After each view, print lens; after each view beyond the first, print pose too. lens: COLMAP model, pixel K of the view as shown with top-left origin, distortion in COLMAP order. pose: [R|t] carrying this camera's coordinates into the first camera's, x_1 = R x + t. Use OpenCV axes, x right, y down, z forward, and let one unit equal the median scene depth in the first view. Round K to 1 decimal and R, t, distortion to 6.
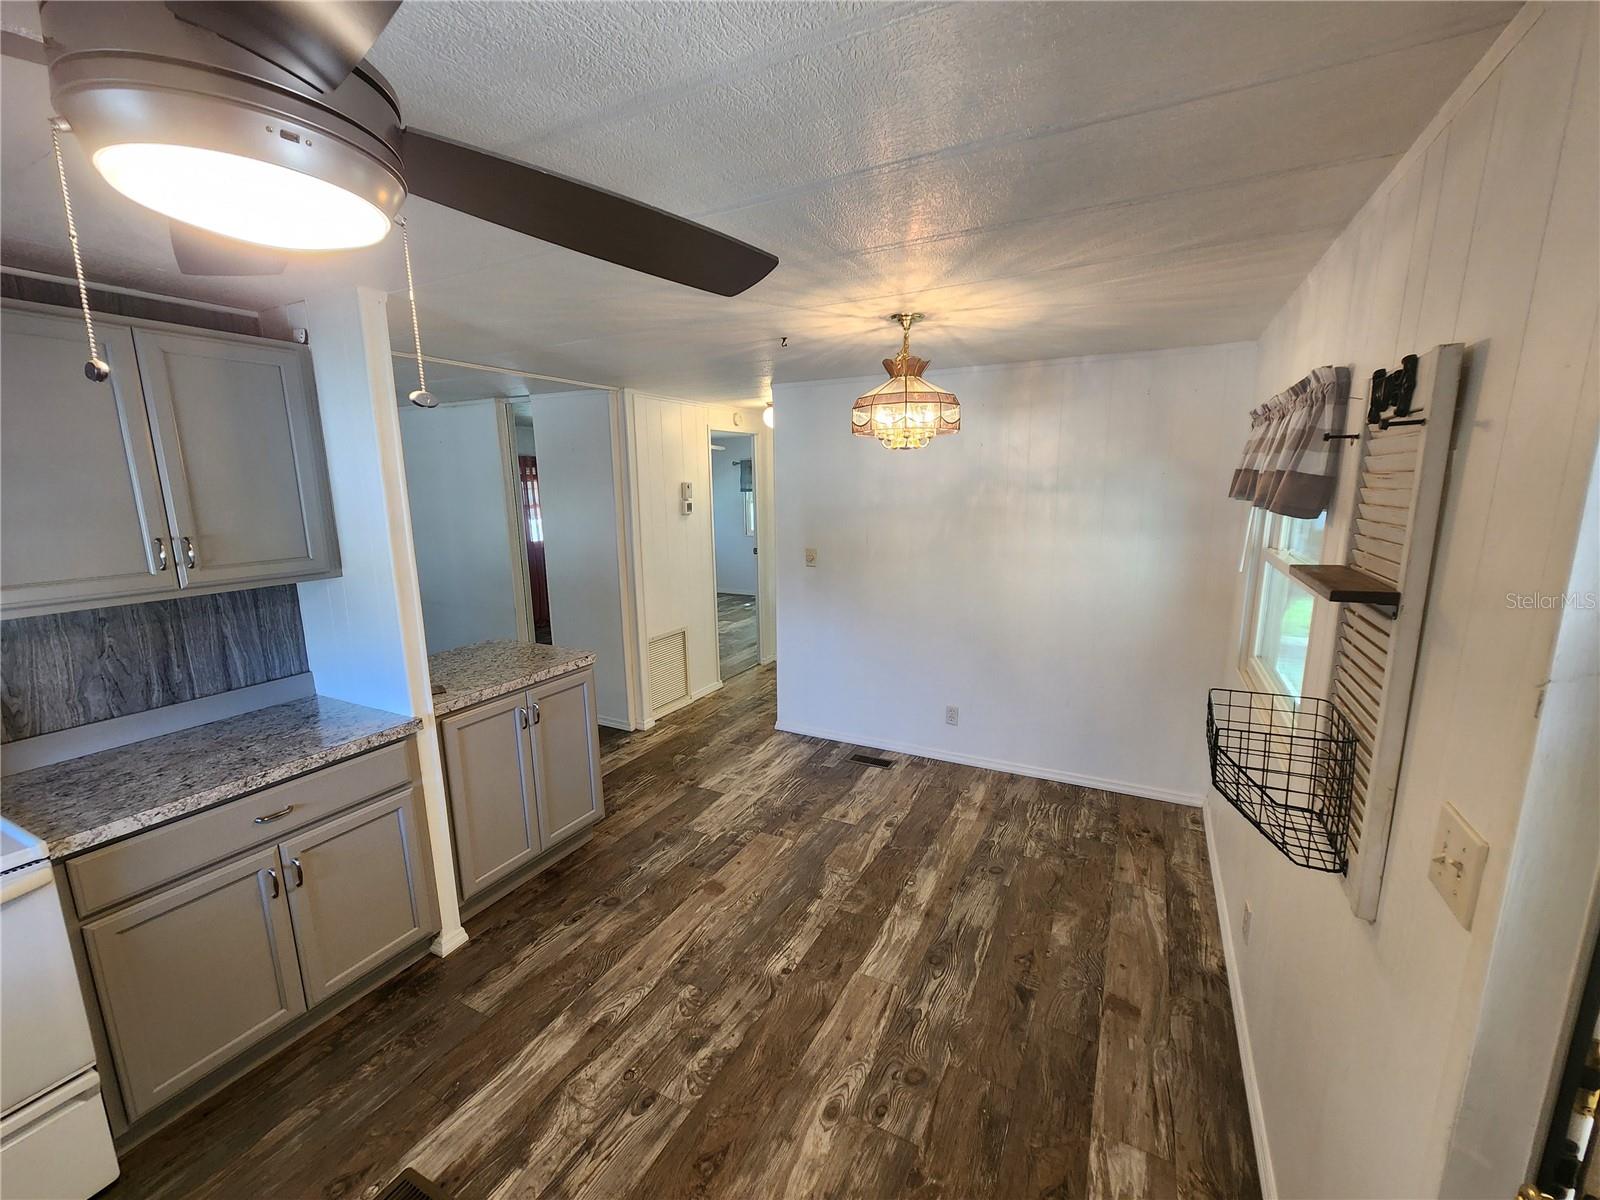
lens RADIAL K [[661.2, 0, 806.3], [0, 661.2, 600.9], [0, 0, 1]] dist [-0.001073, 0.001180]
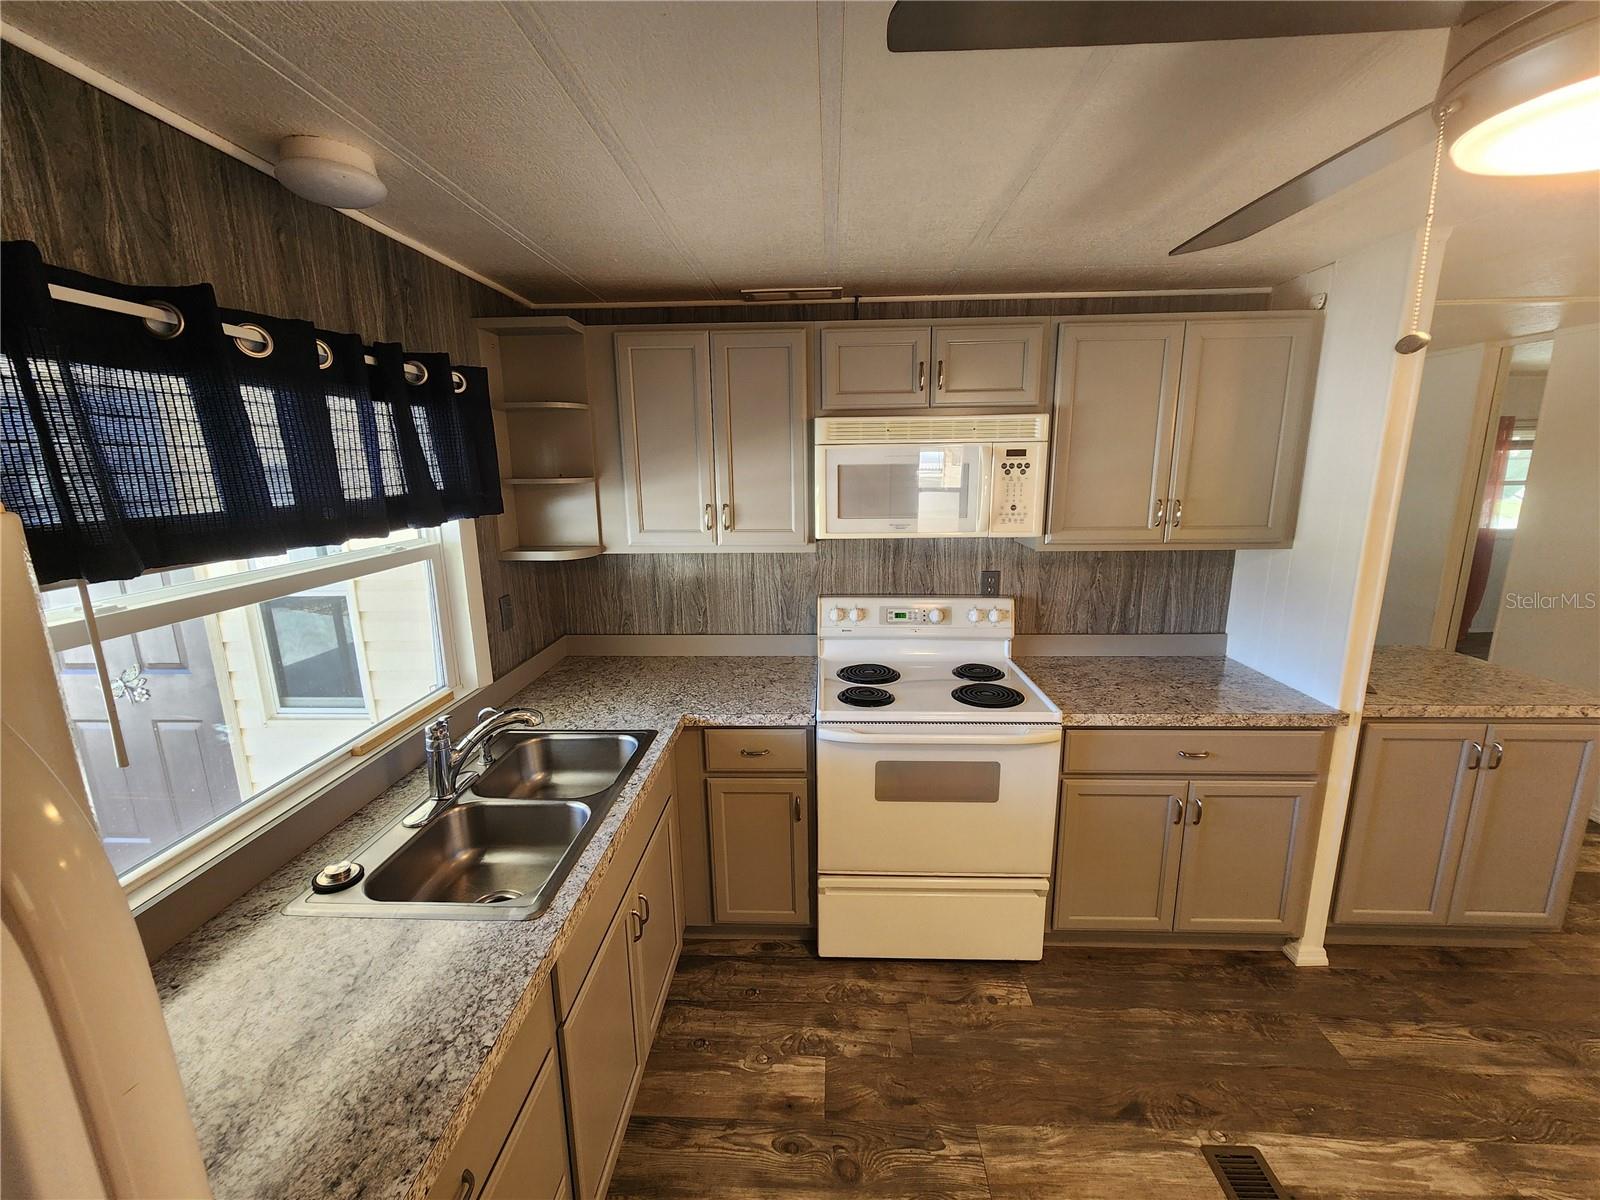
lens RADIAL K [[661.2, 0, 797.9], [0, 661.2, 602.1], [0, 0, 1]] dist [-0.001073, 0.001180]
pose [[0.418810, 0.195197, -0.886846, -0.119239], [-0.157313, 0.977453, 0.140850, 0.017620], [0.894344, 0.080523, 0.440074, -0.083410]]
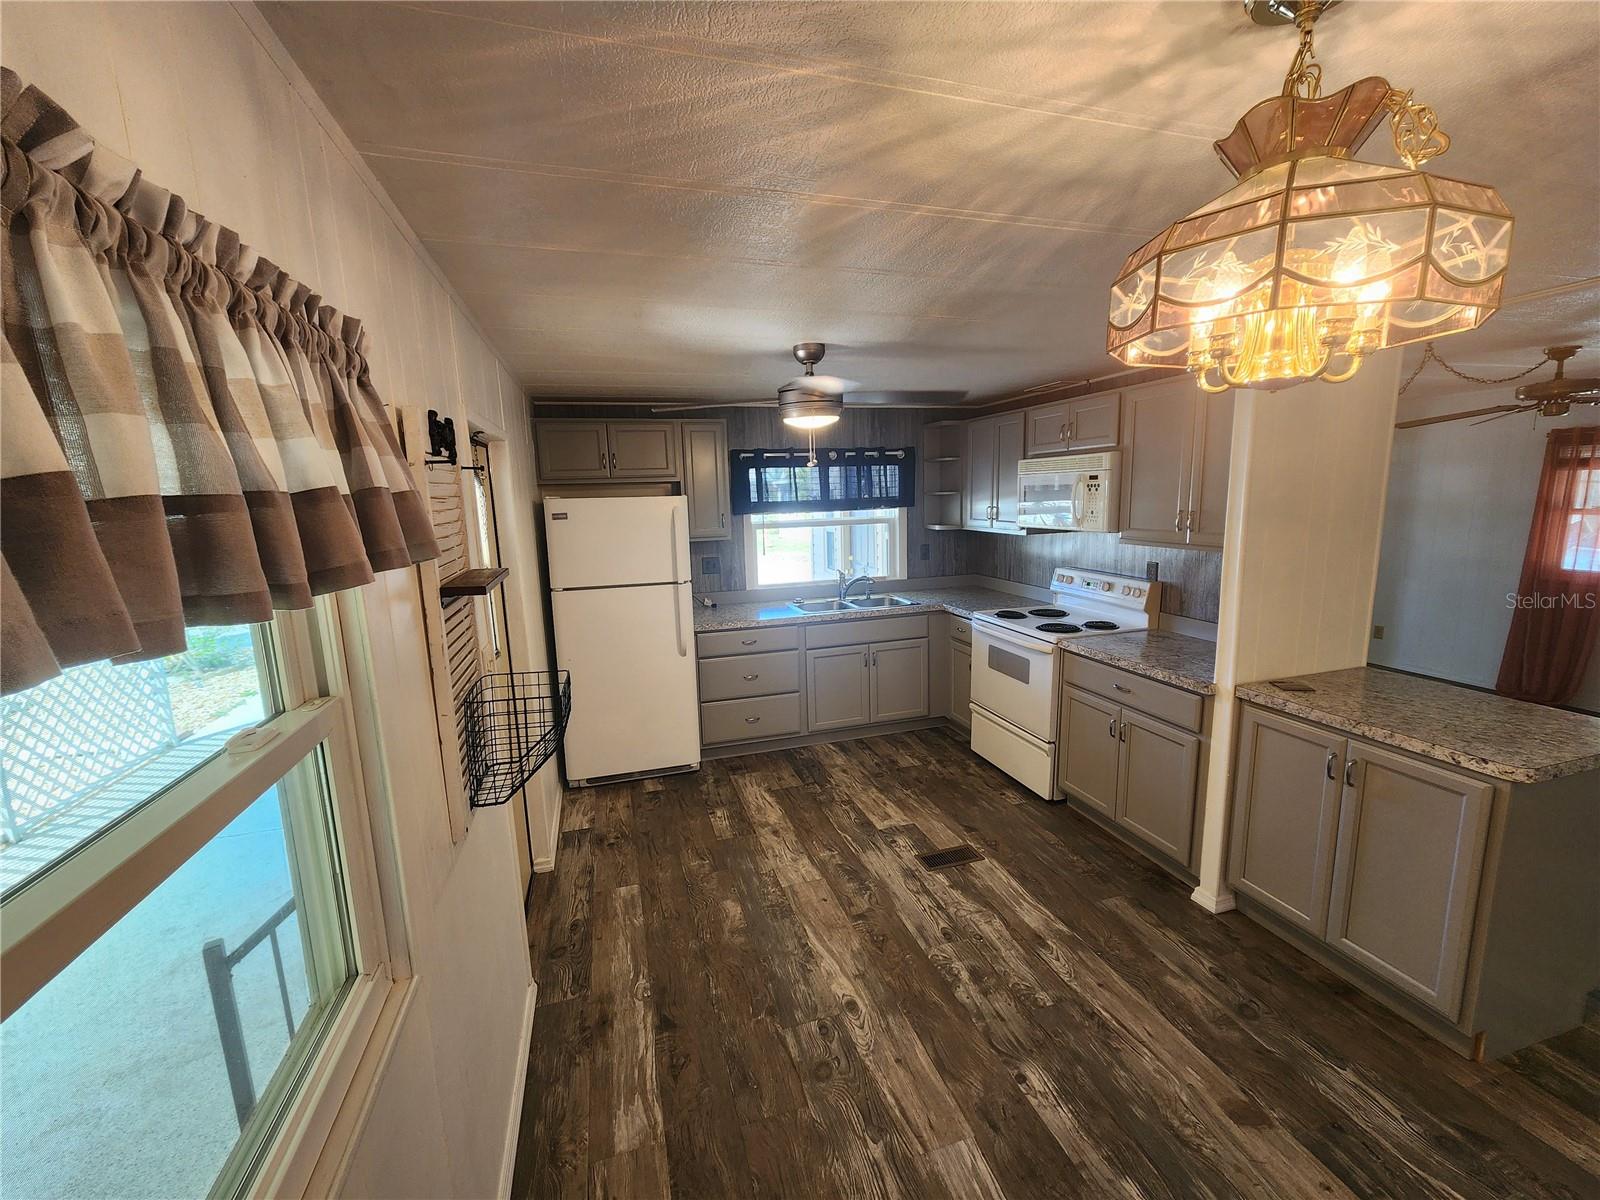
lens RADIAL K [[661.2, 0, 804.3], [0, 661.2, 601.5], [0, 0, 1]] dist [-0.001073, 0.001180]
pose [[-0.716112, 0.146183, -0.682506, 0.625100], [-0.091063, 0.949897, 0.299002, -0.219788], [0.692020, 0.276270, -0.666921, 1.176167]]
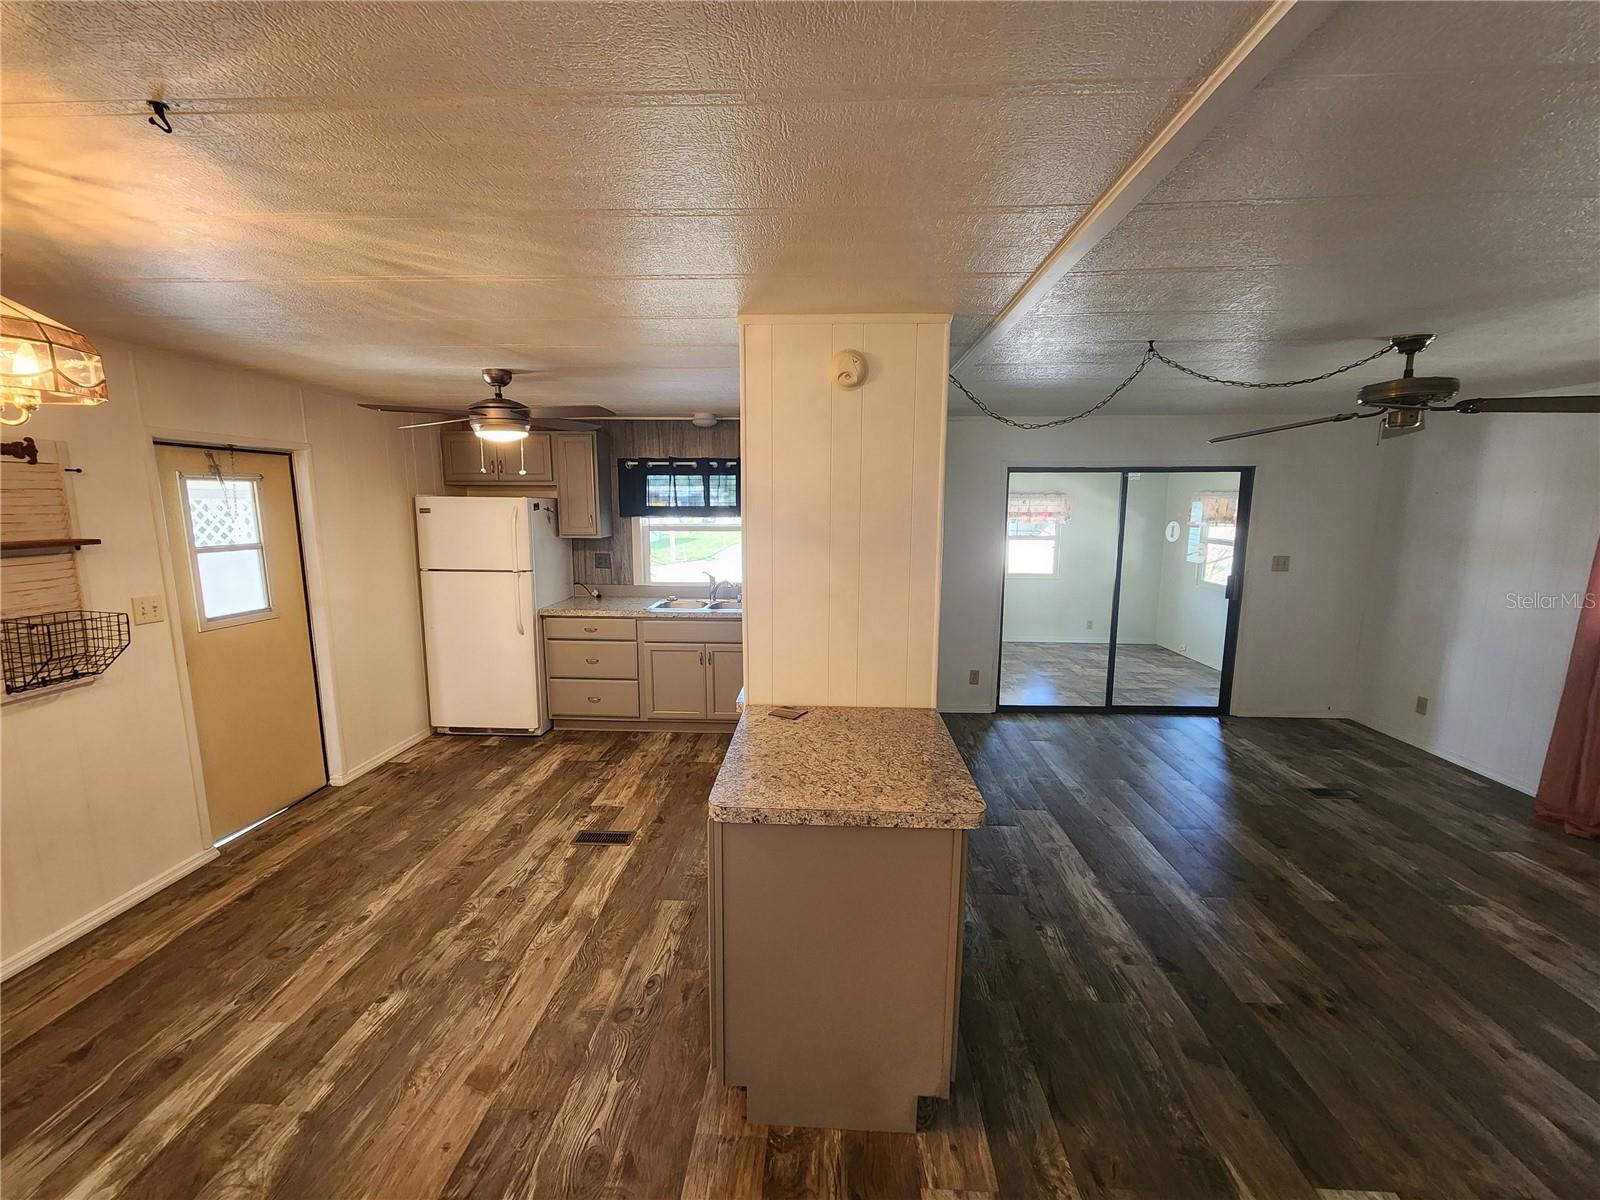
lens RADIAL K [[661.2, 0, 802.5], [0, 661.2, 601.5], [0, 0, 1]] dist [-0.001073, 0.001180]
pose [[-0.910392, 0.069564, -0.407858, -0.230306], [-0.069707, 0.945886, 0.316923, -0.326961], [0.407834, 0.316955, -0.856278, 1.852718]]
